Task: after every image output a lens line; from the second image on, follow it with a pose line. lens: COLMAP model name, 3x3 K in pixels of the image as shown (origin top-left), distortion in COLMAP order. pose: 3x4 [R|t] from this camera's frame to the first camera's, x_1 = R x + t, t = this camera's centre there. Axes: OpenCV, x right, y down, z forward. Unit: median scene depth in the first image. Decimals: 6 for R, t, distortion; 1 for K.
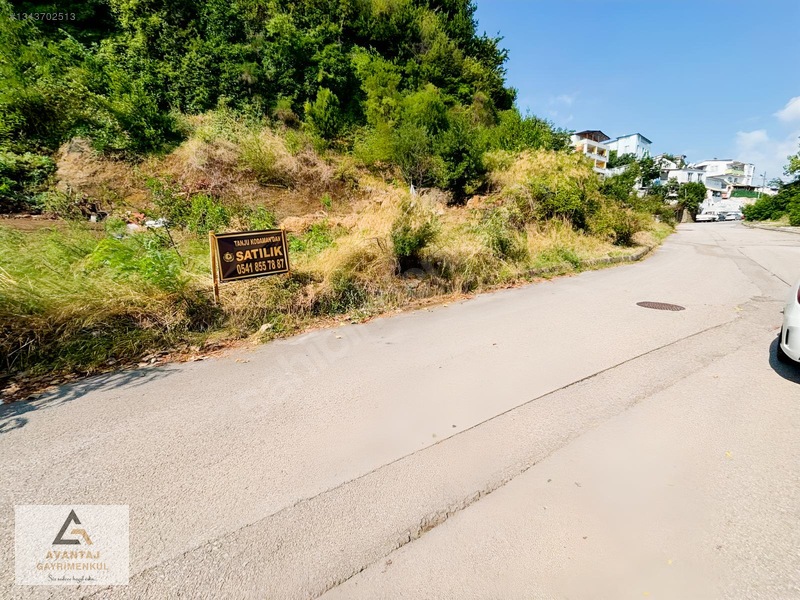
lens RADIAL K [[329.0, 0, 400.2], [0, 329.0, 298.6], [0, 0, 1]] dist [0.002338, 0.000185]
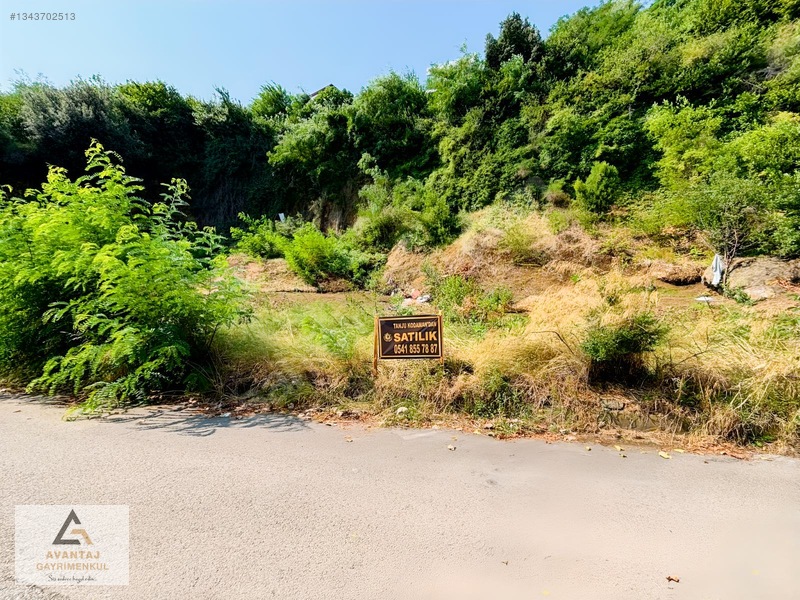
lens RADIAL K [[328.1, 0, 399.7], [0, 328.1, 299.6], [0, 0, 1]] dist [0.002788, 0.000241]
pose [[0.681294, 0.030545, -0.731373, 0.069170], [-0.187575, 0.973054, -0.134094, -0.023805], [0.707569, 0.228545, 0.668665, 0.056228]]
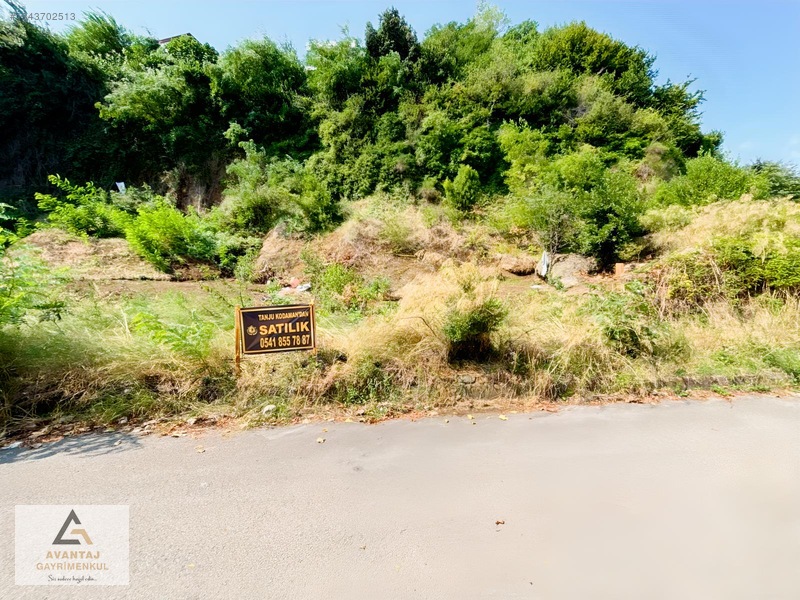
lens RADIAL K [[327.5, 0, 400.5], [0, 327.5, 300.5], [0, 0, 1]] dist [0.001494, 0.000353]
pose [[0.889941, 0.043083, -0.454036, 0.073012], [-0.125411, 0.980268, -0.152798, -0.025897], [0.438494, 0.192922, 0.877784, 0.065953]]
